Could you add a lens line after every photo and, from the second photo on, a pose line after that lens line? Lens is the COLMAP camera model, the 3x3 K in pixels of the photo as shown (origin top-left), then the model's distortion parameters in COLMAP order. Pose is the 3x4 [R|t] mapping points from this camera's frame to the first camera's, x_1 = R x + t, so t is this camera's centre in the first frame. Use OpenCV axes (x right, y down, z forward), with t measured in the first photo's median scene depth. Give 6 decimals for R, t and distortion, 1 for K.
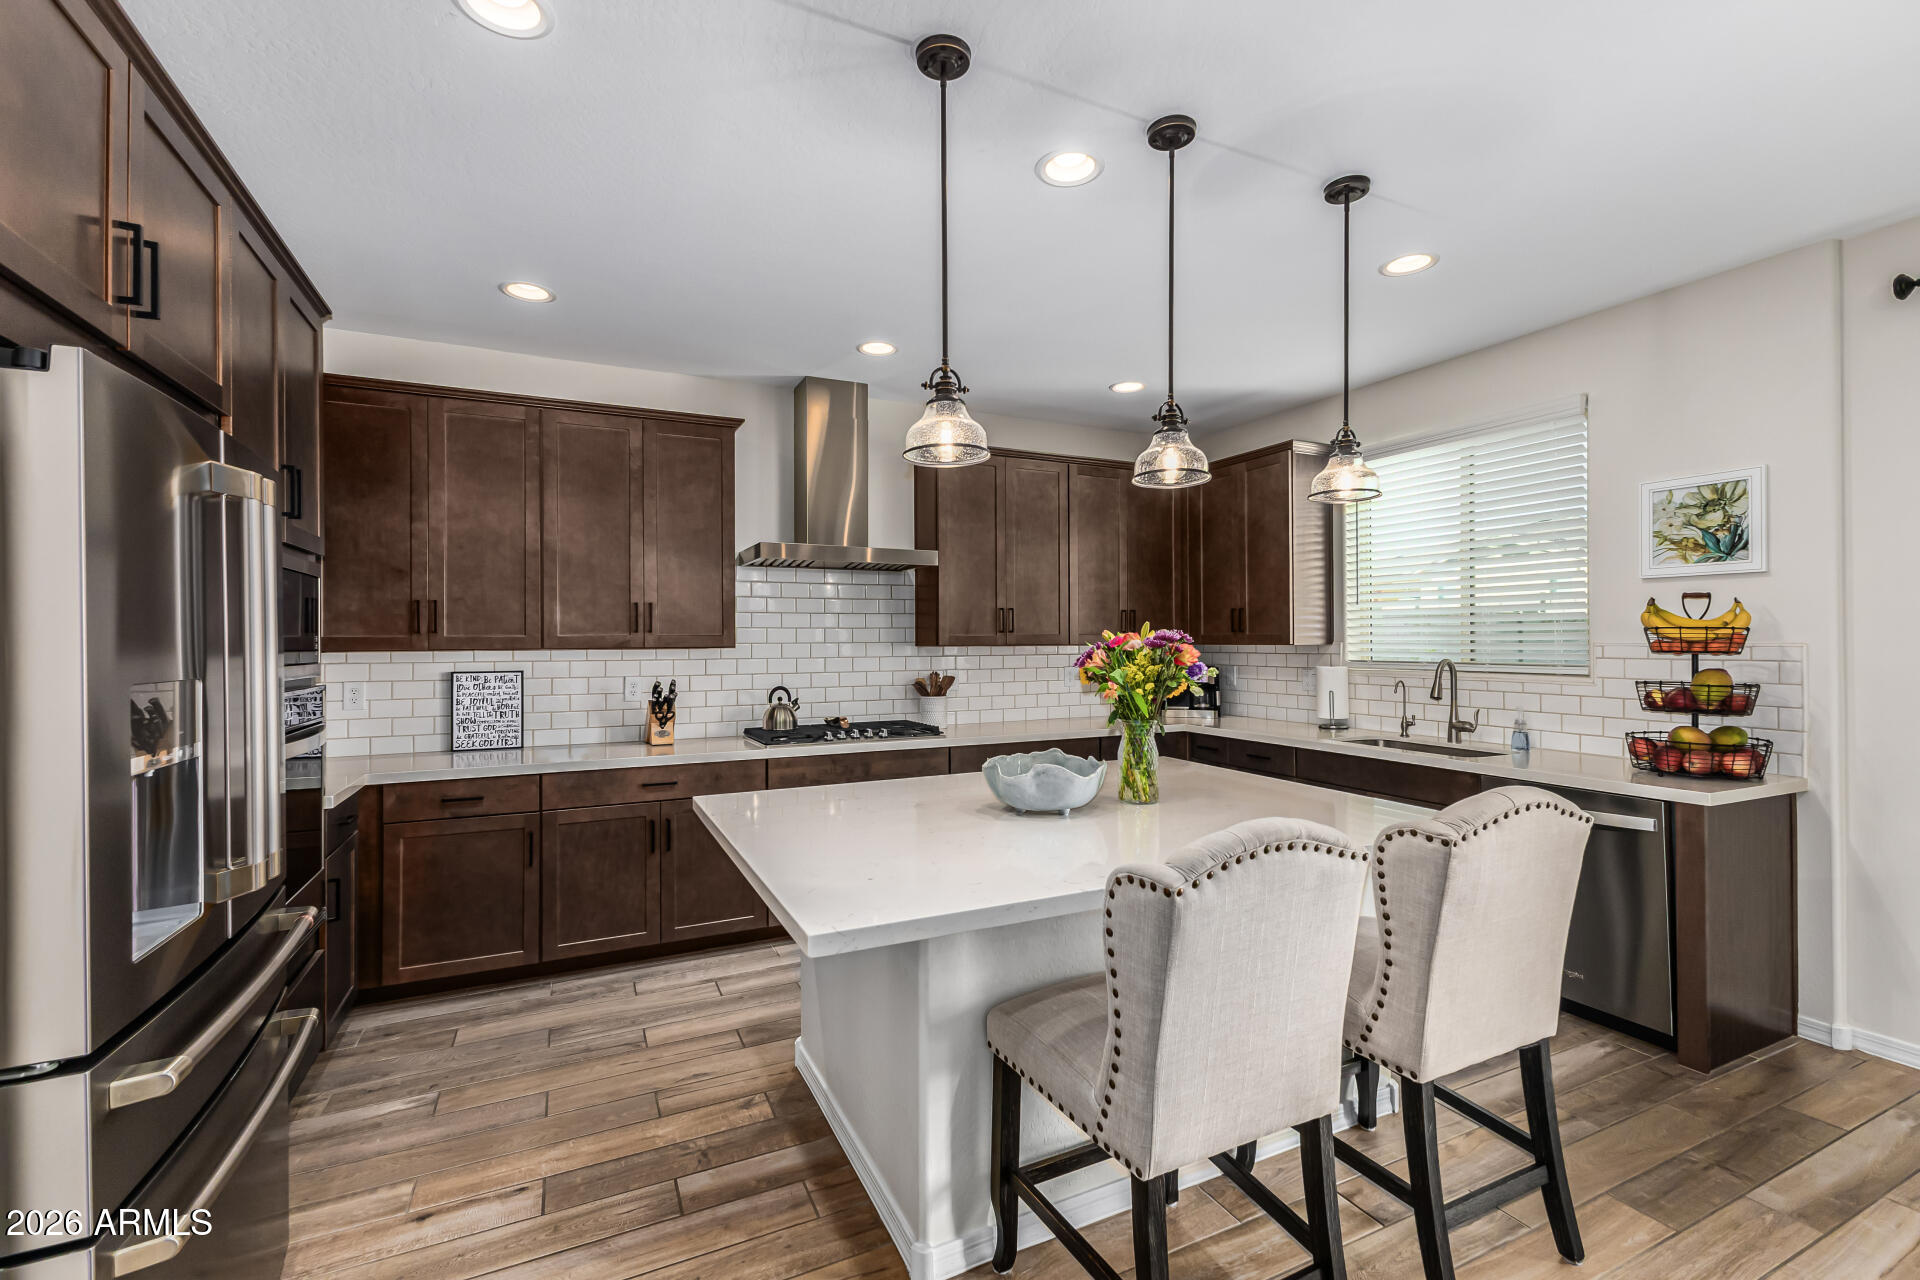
lens RADIAL K [[834.2, 0, 956.2], [0, 834.2, 637.4], [0, 0, 1]] dist [0.015854, -0.004124]
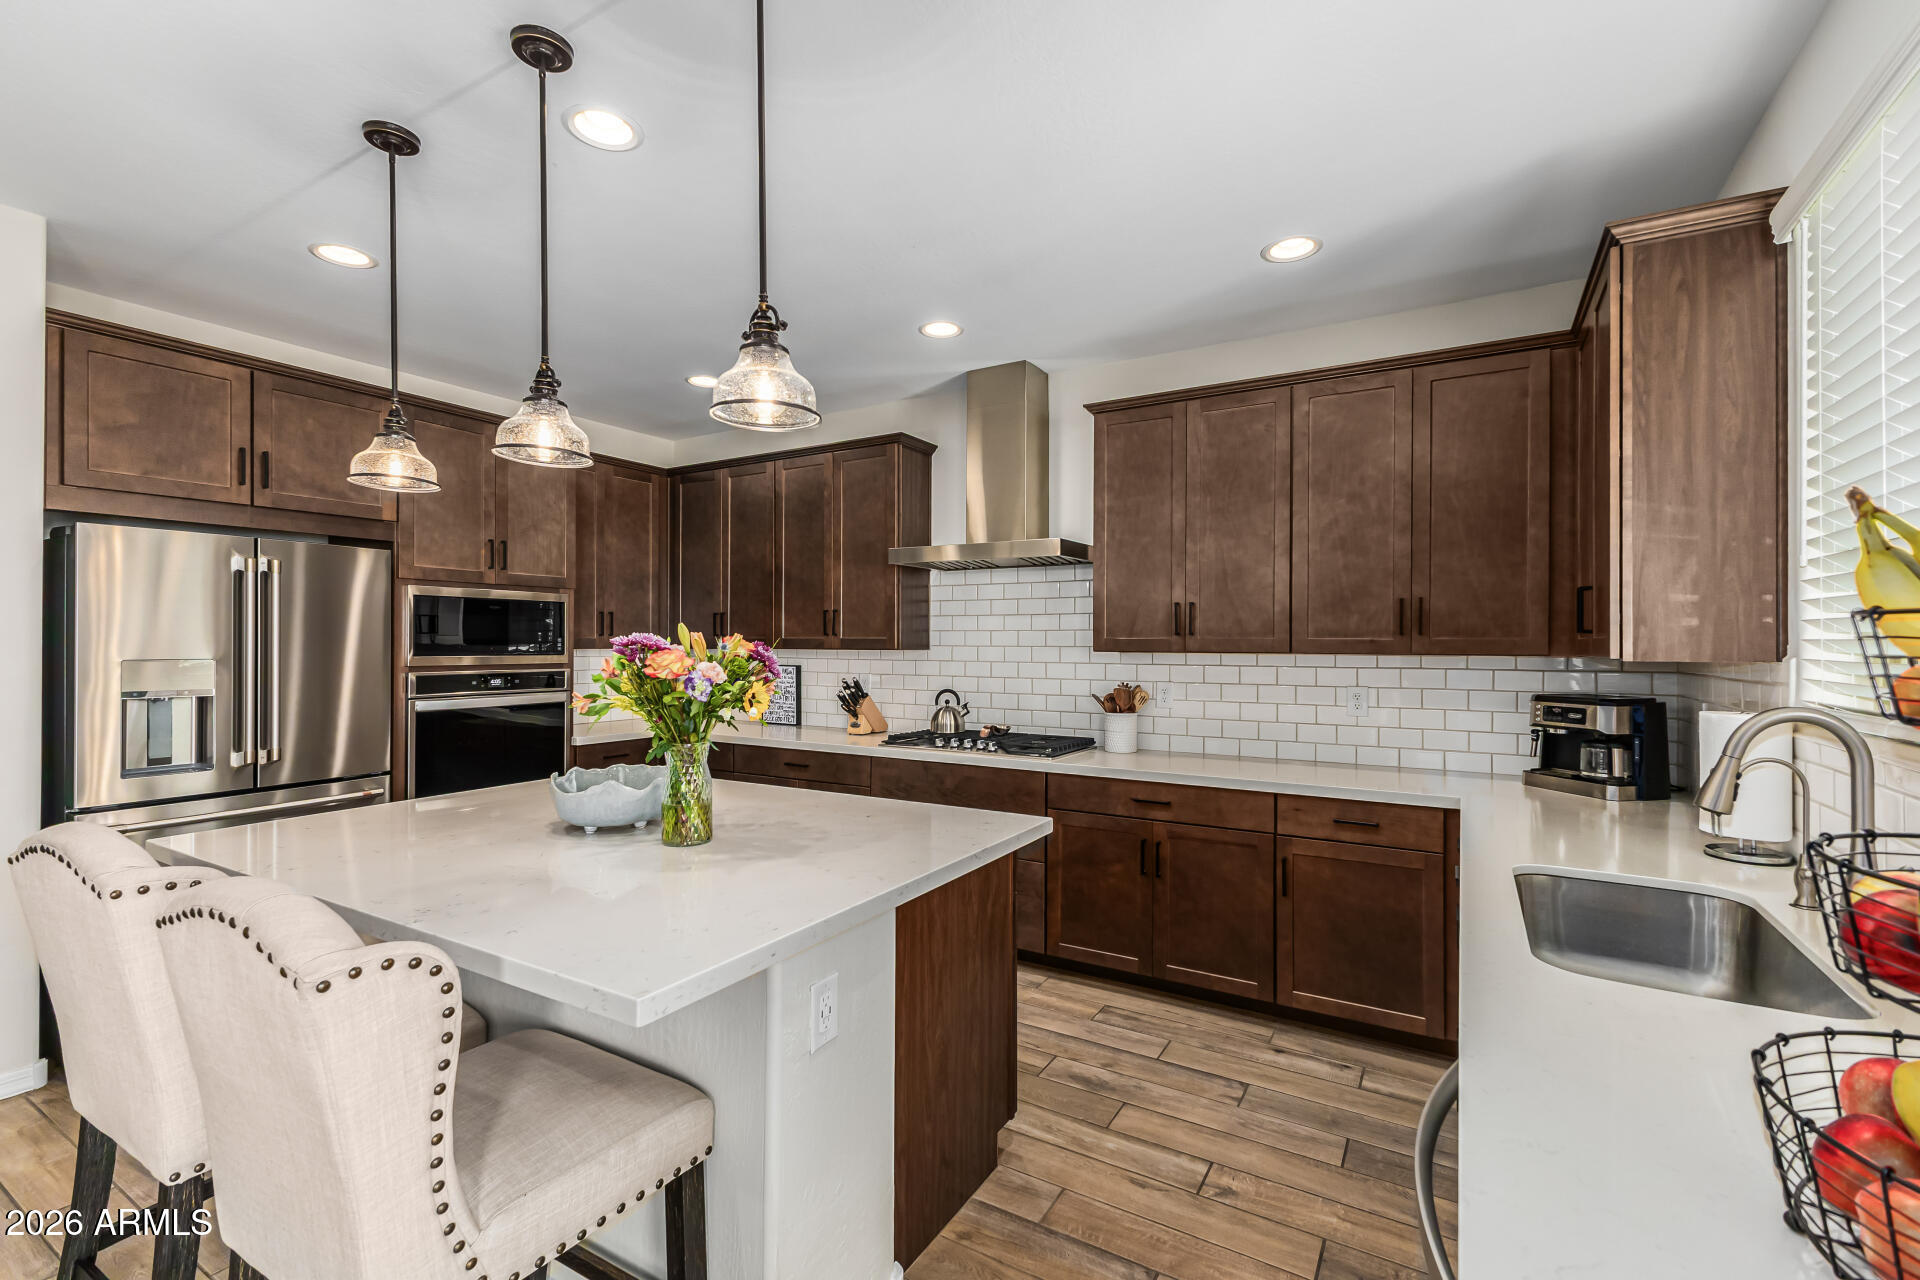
lens RADIAL K [[834.2, 0, 956.6], [0, 834.2, 638.6], [0, 0, 1]] dist [0.015854, -0.004124]
pose [[0.553848, 0.002149, -0.832615, 0.611559], [-0.004180, 0.999991, -0.000200, -0.001993], [0.832607, 0.003591, 0.553852, 0.441105]]
